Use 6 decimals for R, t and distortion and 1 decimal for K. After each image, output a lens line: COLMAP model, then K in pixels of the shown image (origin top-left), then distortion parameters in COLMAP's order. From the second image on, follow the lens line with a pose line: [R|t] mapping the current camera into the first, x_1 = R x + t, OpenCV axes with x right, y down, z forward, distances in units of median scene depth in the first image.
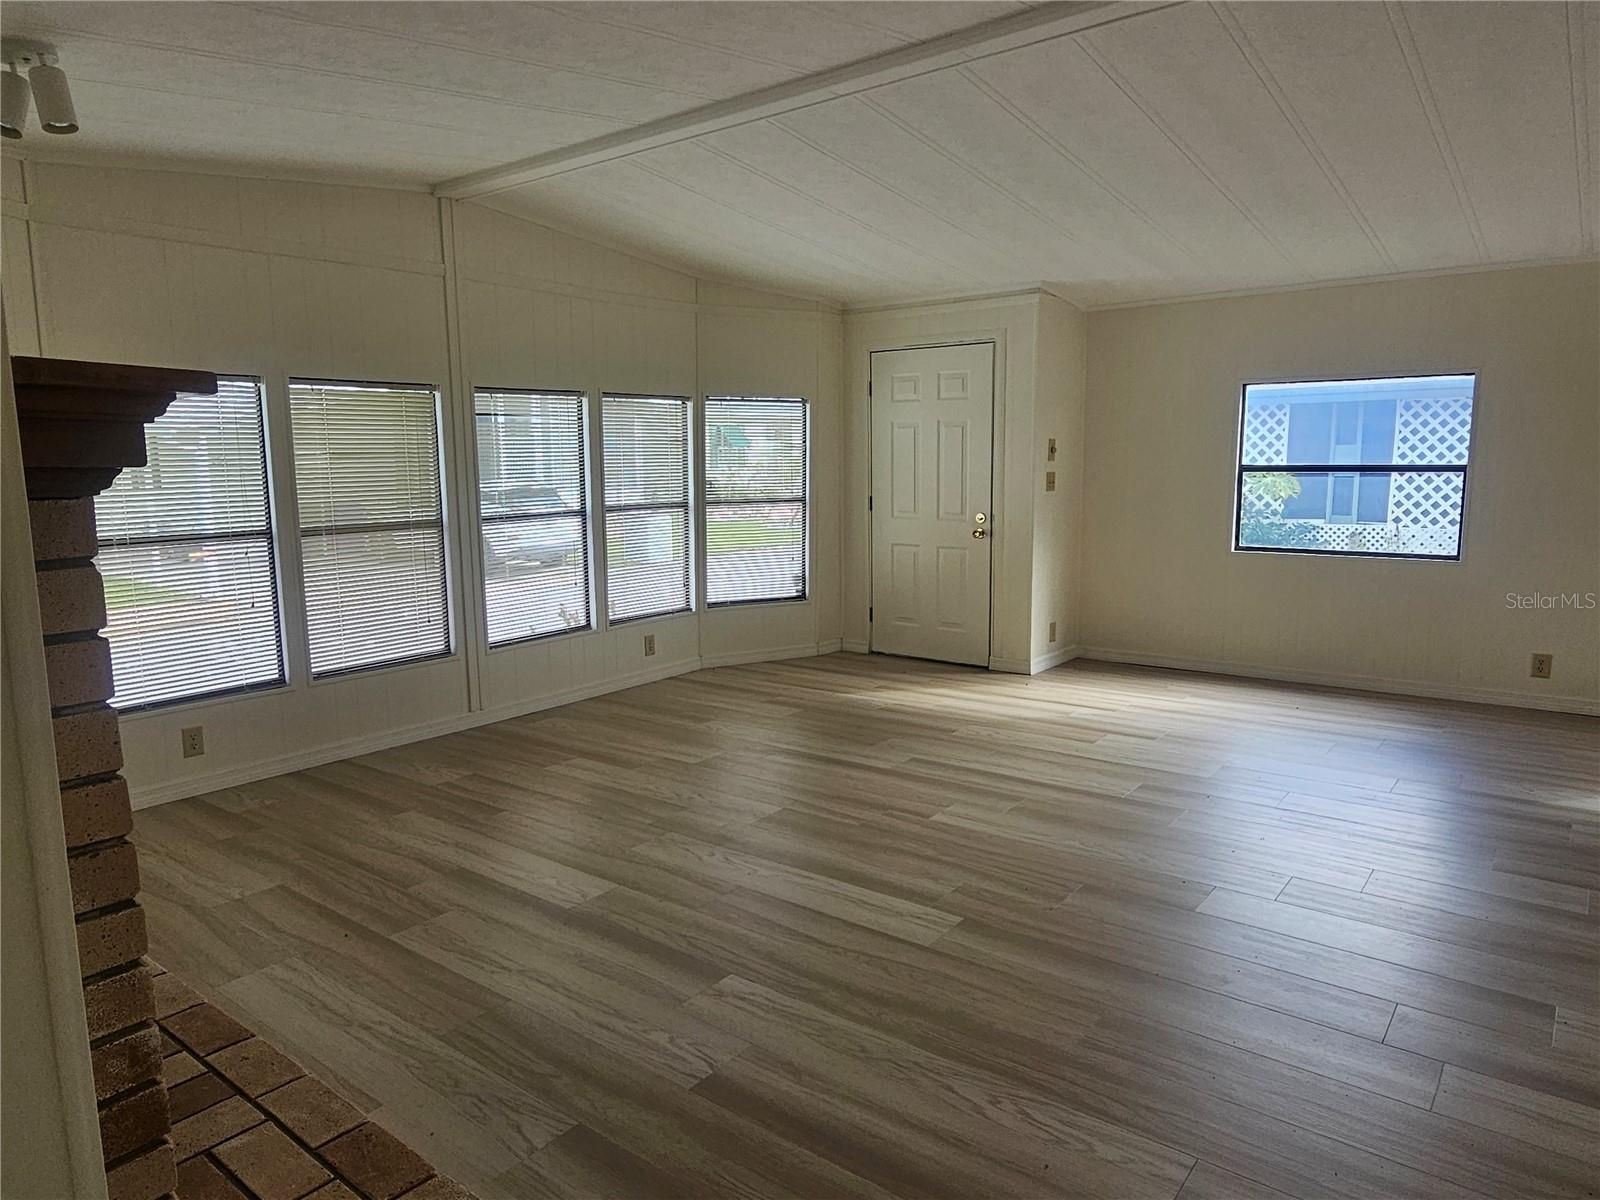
lens RADIAL K [[1041.8, 0, 786.4], [0, 1041.8, 598.9], [0, 0, 1]] dist [0.004202, -0.004140]
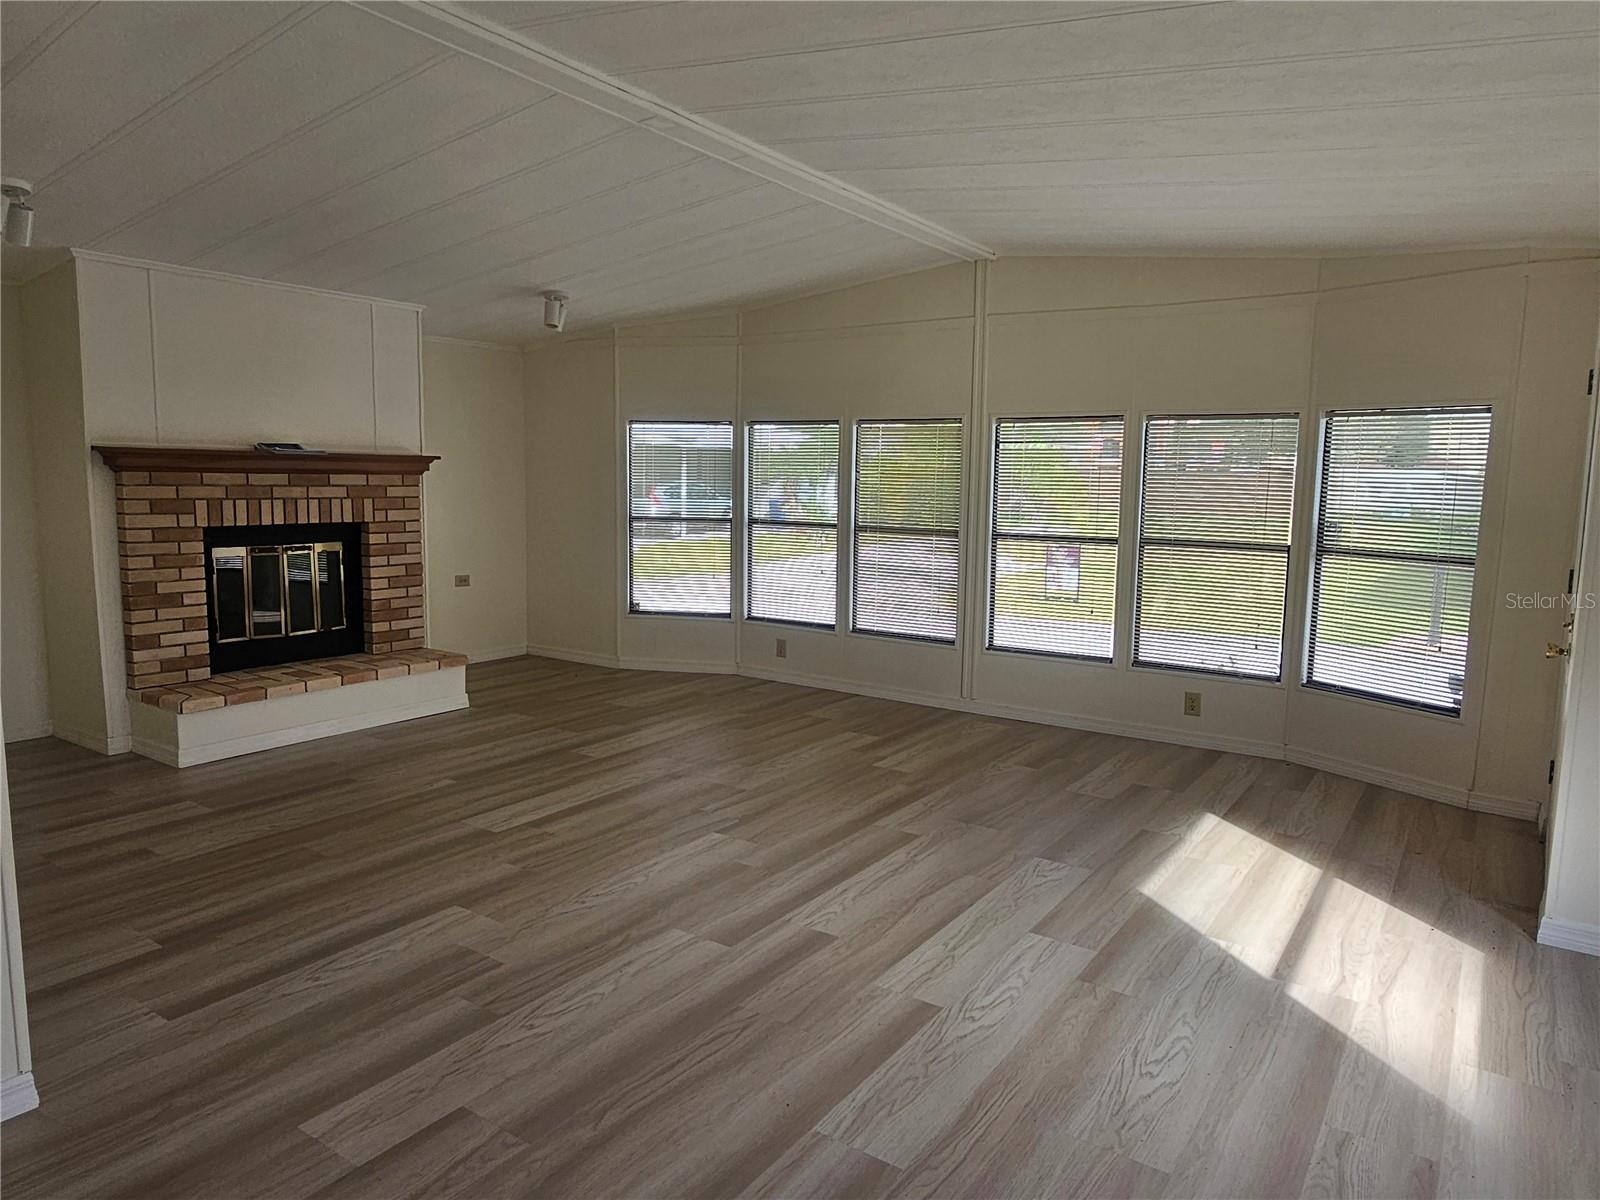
lens RADIAL K [[1041.8, 0, 779.4], [0, 1041.8, 598.2], [0, 0, 1]] dist [0.004202, -0.004140]
pose [[0.052076, 0.132161, -0.989859, 1.194673], [-0.156527, 0.980033, 0.122614, -0.160597], [0.986300, 0.148555, 0.071723, 1.010774]]
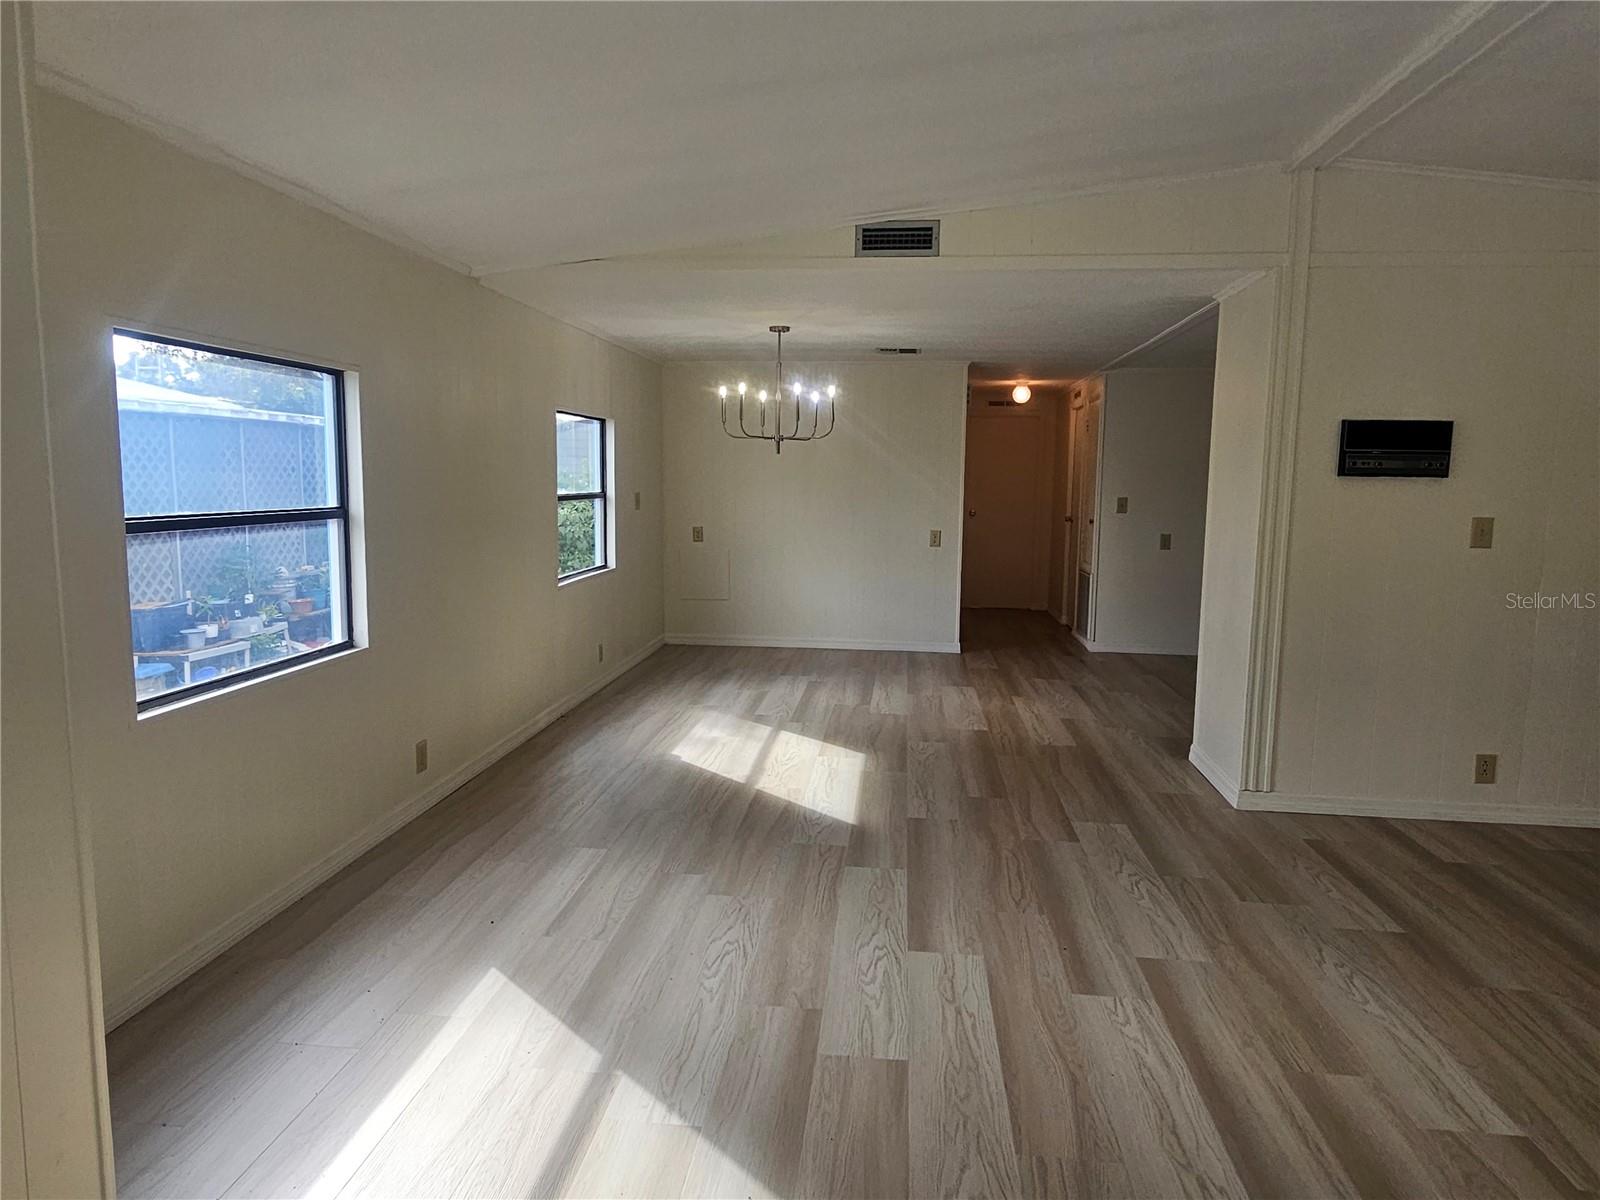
lens RADIAL K [[1041.8, 0, 792.7], [0, 1041.8, 613.1], [0, 0, 1]] dist [0.004202, -0.004140]
pose [[-0.525775, -0.103439, 0.844311, -0.111931], [0.112192, 0.975475, 0.189373, -0.233148], [-0.843193, 0.194293, -0.501275, 1.660332]]
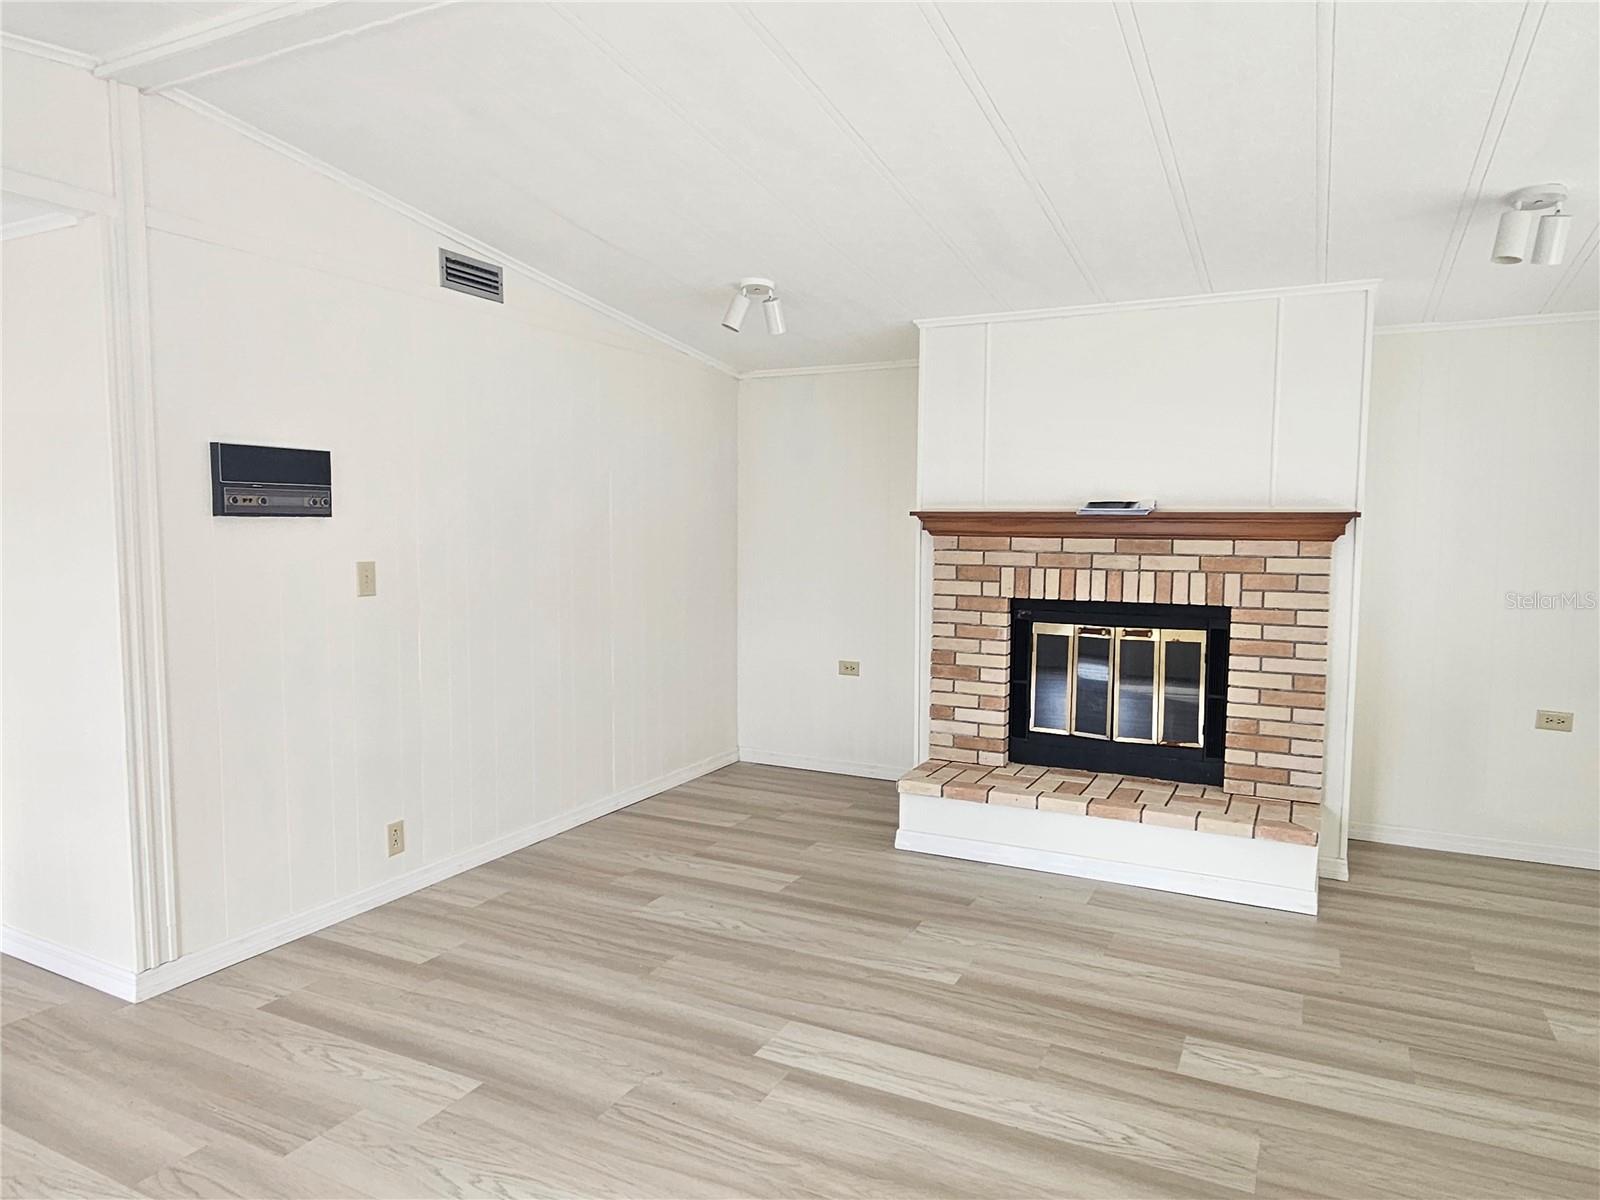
lens RADIAL K [[1041.8, 0, 782.8], [0, 1041.8, 599.4], [0, 0, 1]] dist [0.004202, -0.004140]
pose [[-0.982336, 0.021568, -0.185881, 0.253252], [-0.019370, 0.976280, 0.215643, -0.224127], [0.186122, 0.215434, -0.958617, 1.484154]]
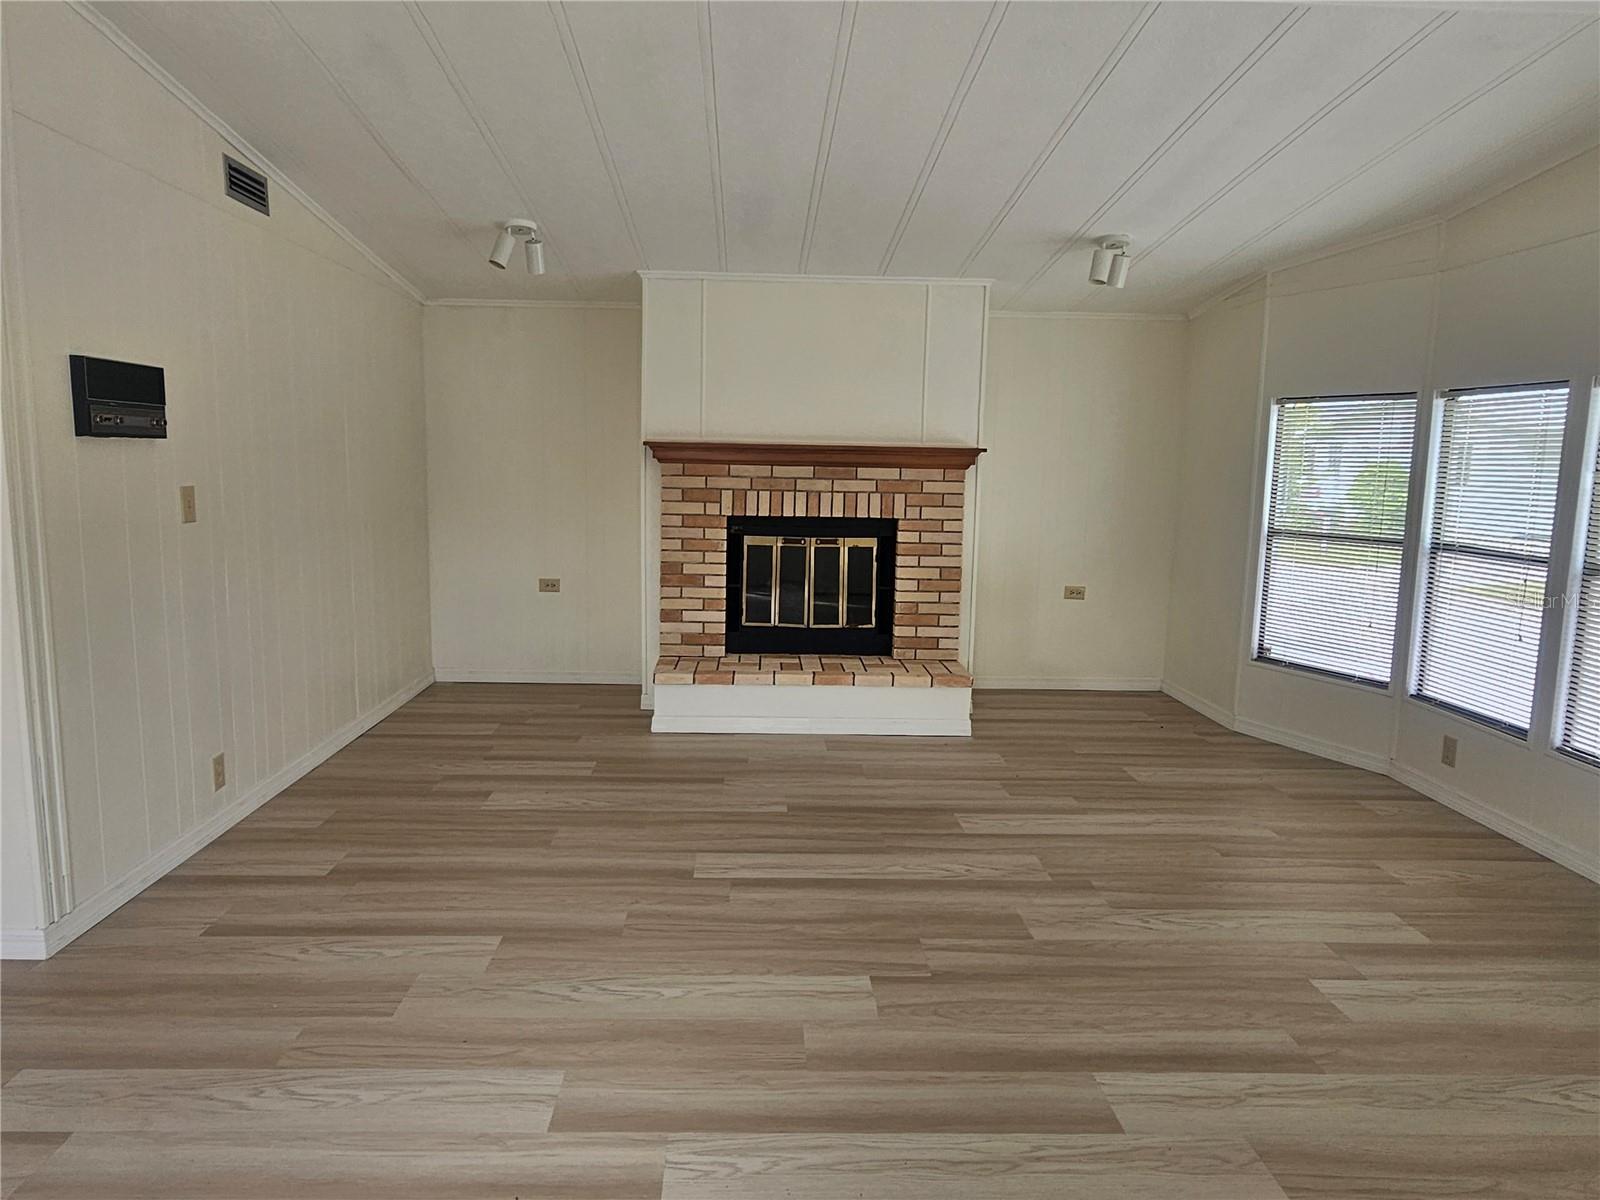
lens RADIAL K [[1041.8, 0, 779.6], [0, 1041.8, 595.9], [0, 0, 1]] dist [0.004202, -0.004140]
pose [[-0.768757, 0.084106, -0.633986, 0.656567], [-0.099705, 0.963432, 0.248710, -0.230153], [0.631721, 0.254410, -0.732260, 1.507448]]
